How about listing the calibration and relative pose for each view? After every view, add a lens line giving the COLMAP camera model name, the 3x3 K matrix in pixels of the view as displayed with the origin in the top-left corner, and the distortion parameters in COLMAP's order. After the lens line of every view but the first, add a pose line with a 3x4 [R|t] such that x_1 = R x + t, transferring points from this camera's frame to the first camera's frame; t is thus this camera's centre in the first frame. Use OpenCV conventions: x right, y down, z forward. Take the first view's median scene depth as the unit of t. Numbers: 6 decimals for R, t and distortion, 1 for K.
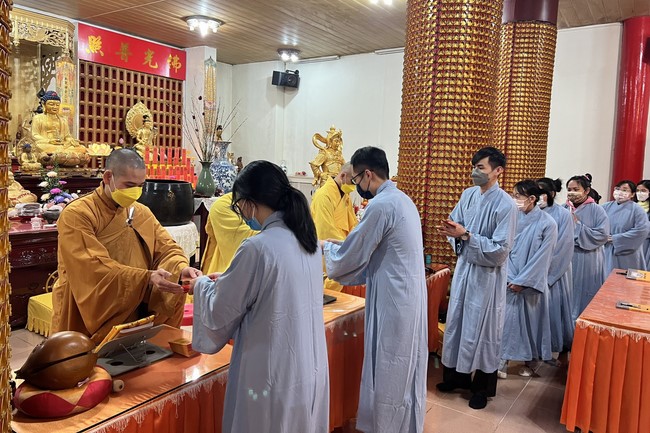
lens RADIAL K [[491.1, 0, 323.0], [0, 491.1, 197.9], [0, 0, 1]] dist [0.074674, -0.091432]
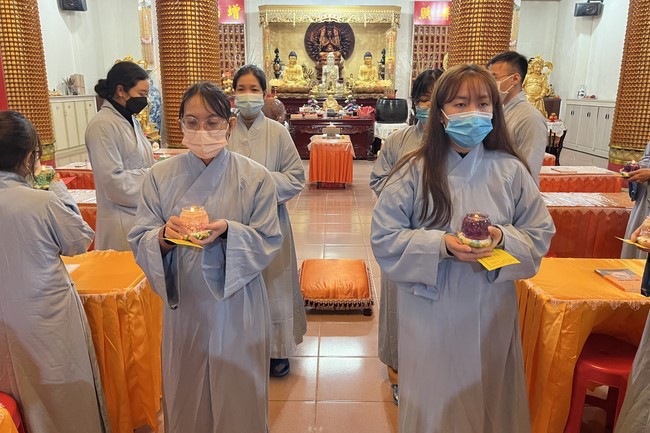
lens RADIAL K [[493.3, 0, 323.4], [0, 493.3, 210.5], [0, 0, 1]] dist [0.059580, -0.068324]
pose [[0.571335, 0.165585, -0.803839, 0.664640], [-0.044256, 0.984227, 0.171288, 0.042716], [0.819523, -0.062288, 0.569651, -0.168093]]
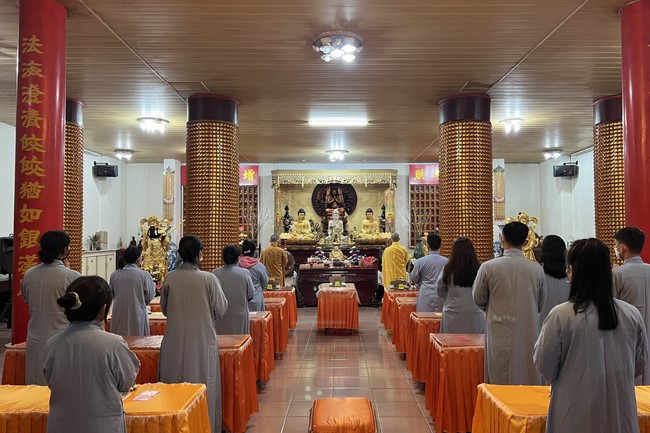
lens RADIAL K [[495.7, 0, 328.4], [0, 495.7, 223.2], [0, 0, 1]] dist [0.108612, -0.160210]
pose [[0.571129, -0.061113, -0.818582, 0.724677], [-0.034109, 0.994597, -0.098051, 0.038966], [0.820151, 0.083921, 0.565959, -0.213617]]
